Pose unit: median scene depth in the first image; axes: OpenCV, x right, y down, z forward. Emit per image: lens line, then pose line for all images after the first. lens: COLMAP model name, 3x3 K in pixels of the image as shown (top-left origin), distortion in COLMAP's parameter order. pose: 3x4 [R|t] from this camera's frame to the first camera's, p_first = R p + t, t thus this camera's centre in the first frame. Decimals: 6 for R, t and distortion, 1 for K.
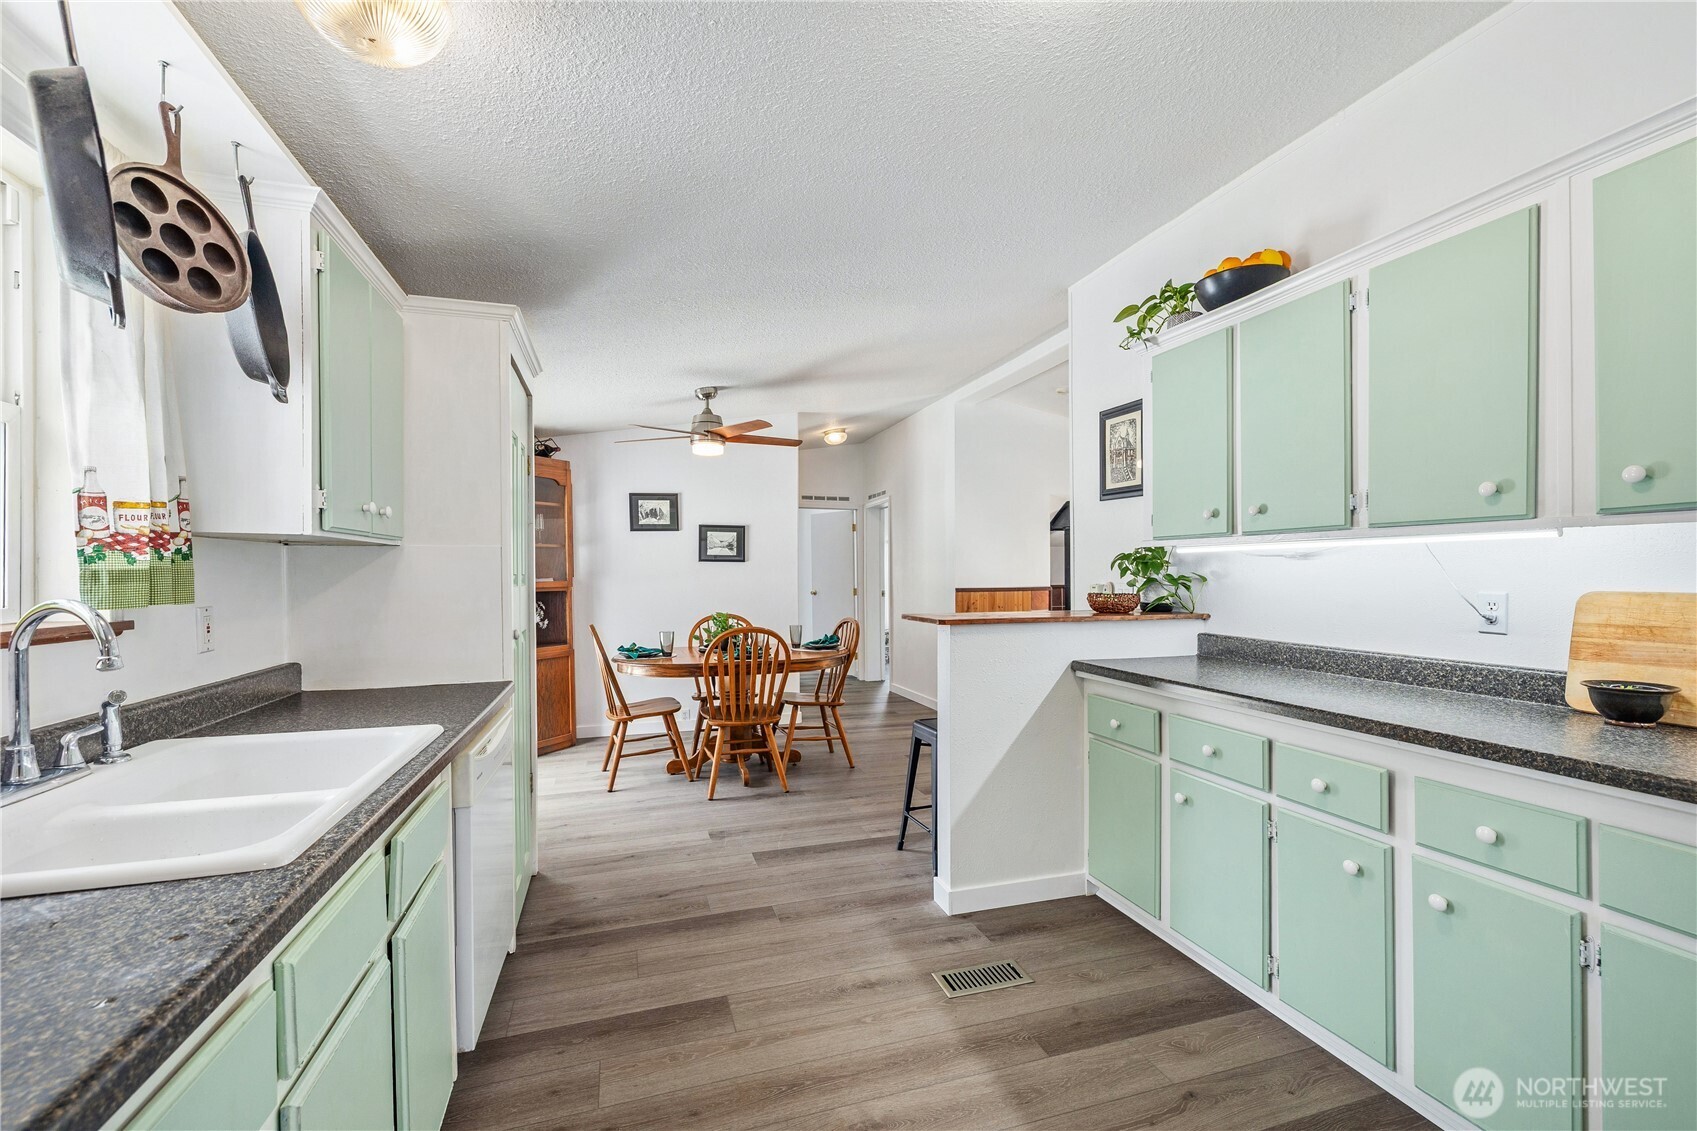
lens RADIAL K [[708.4, 0, 849.6], [0, 708.4, 573.0], [0, 0, 1]] dist [0.000512, 0.000048]
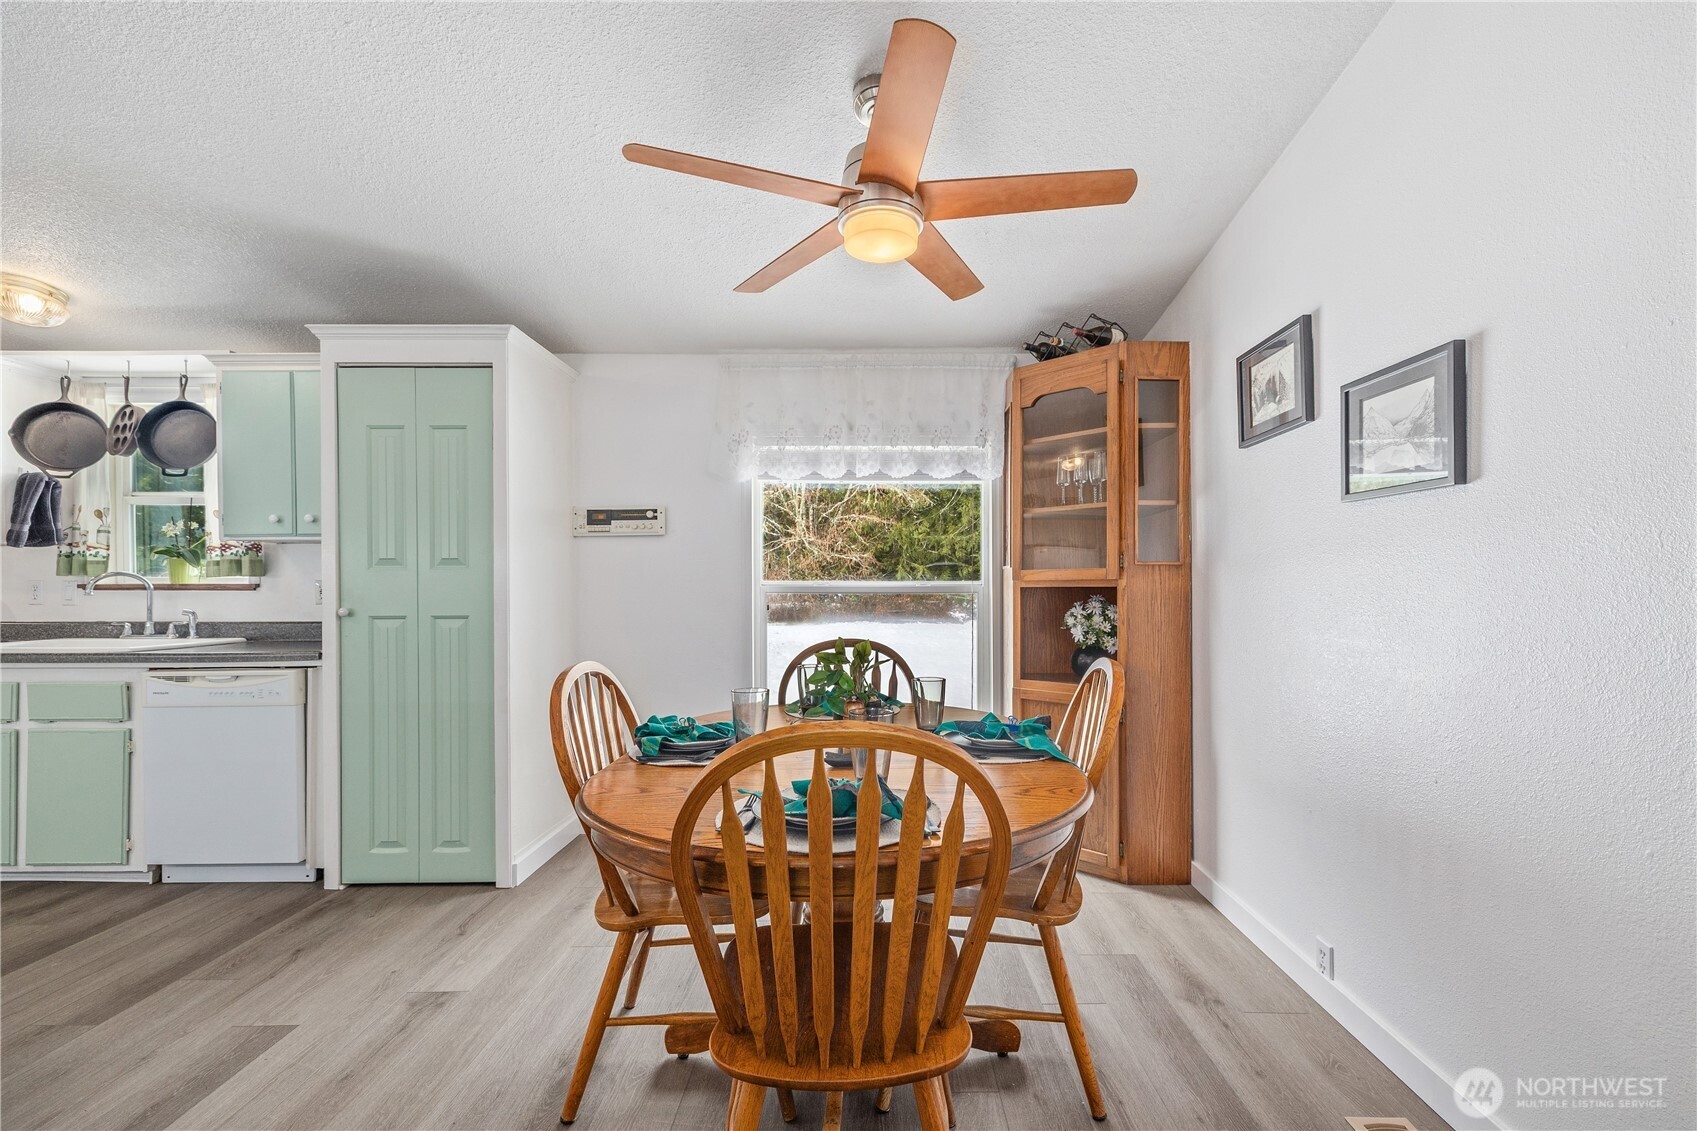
lens RADIAL K [[745.8, 0, 883.4], [0, 745.8, 588.9], [0, 0, 1]] dist [0.001198, -0.000384]
pose [[-0.290631, 0.007296, -0.956807, 0.550622], [0.005103, 0.999969, 0.006075, 0.064855], [0.956821, -0.003117, -0.290659, 2.957889]]
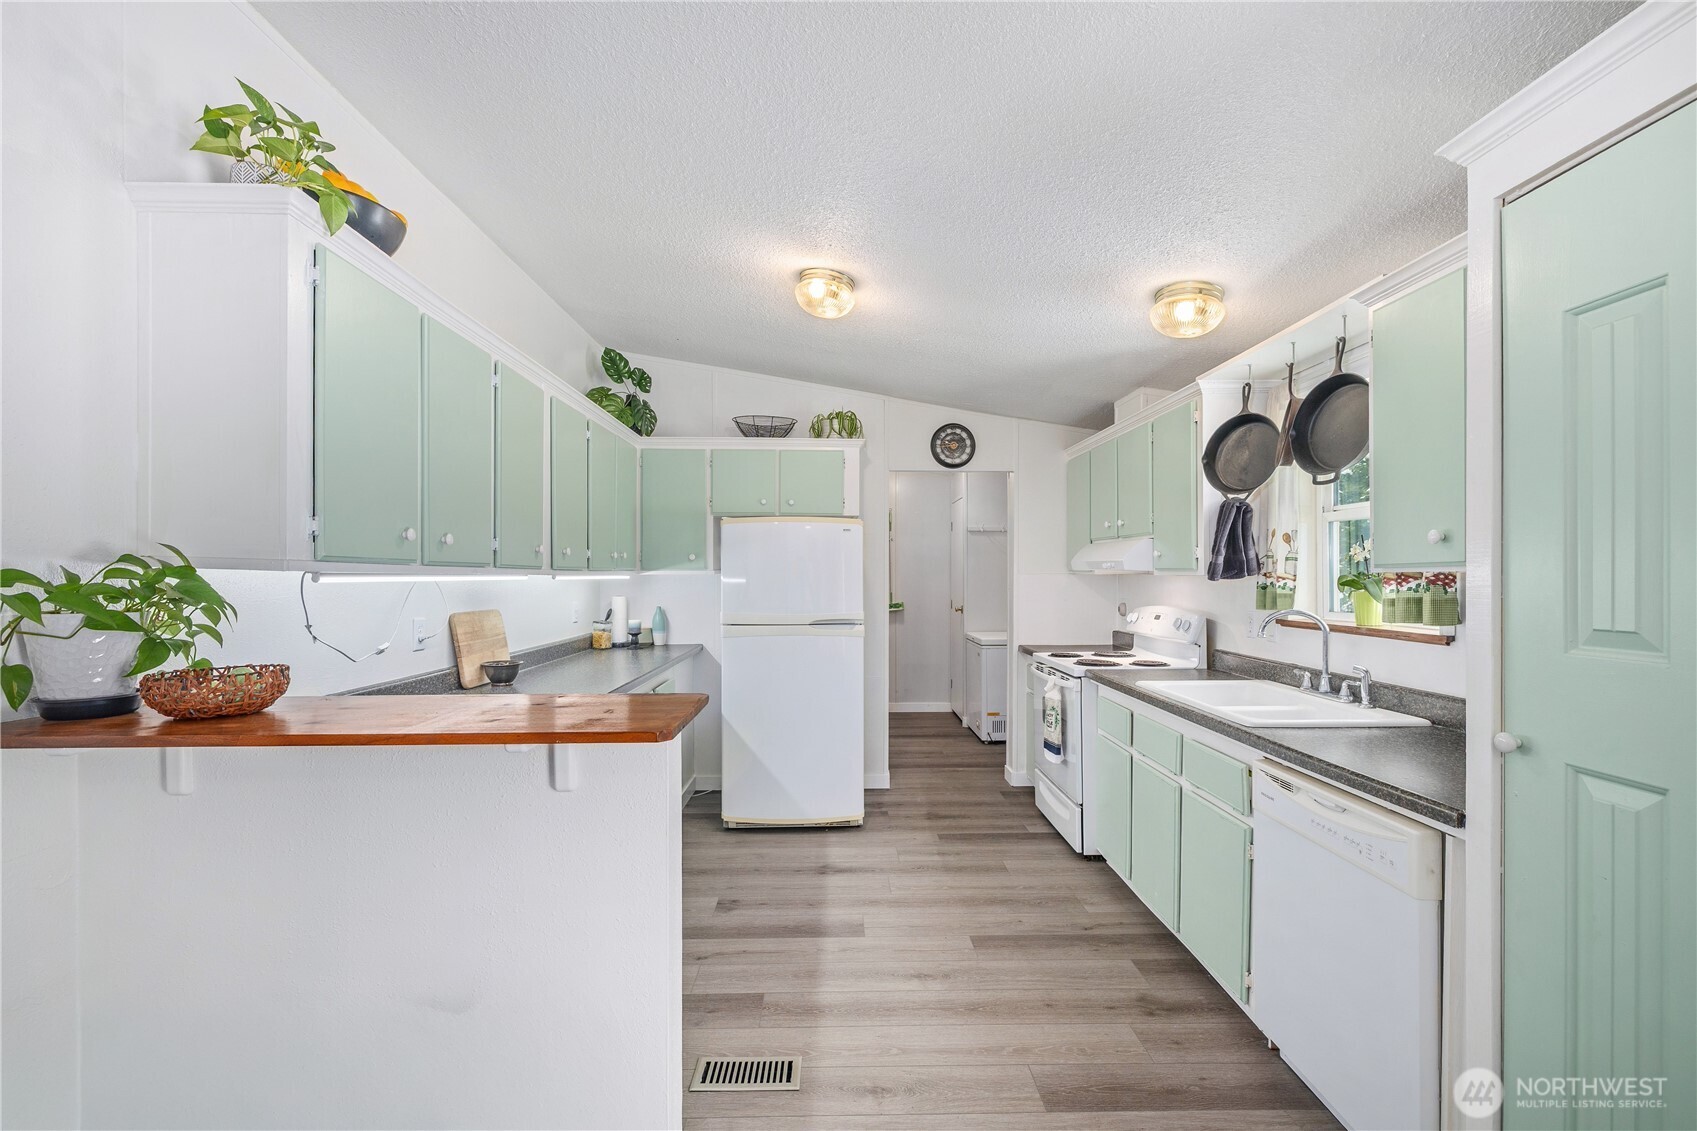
lens RADIAL K [[722.0, 0, 850.1], [0, 722.0, 580.8], [0, 0, 1]] dist [0.000770, 0.000114]
pose [[-0.959461, 0.004227, 0.281809, -0.229464], [0.005868, 0.999970, 0.004979, -0.046445], [-0.281779, 0.006431, -0.959458, 2.239840]]
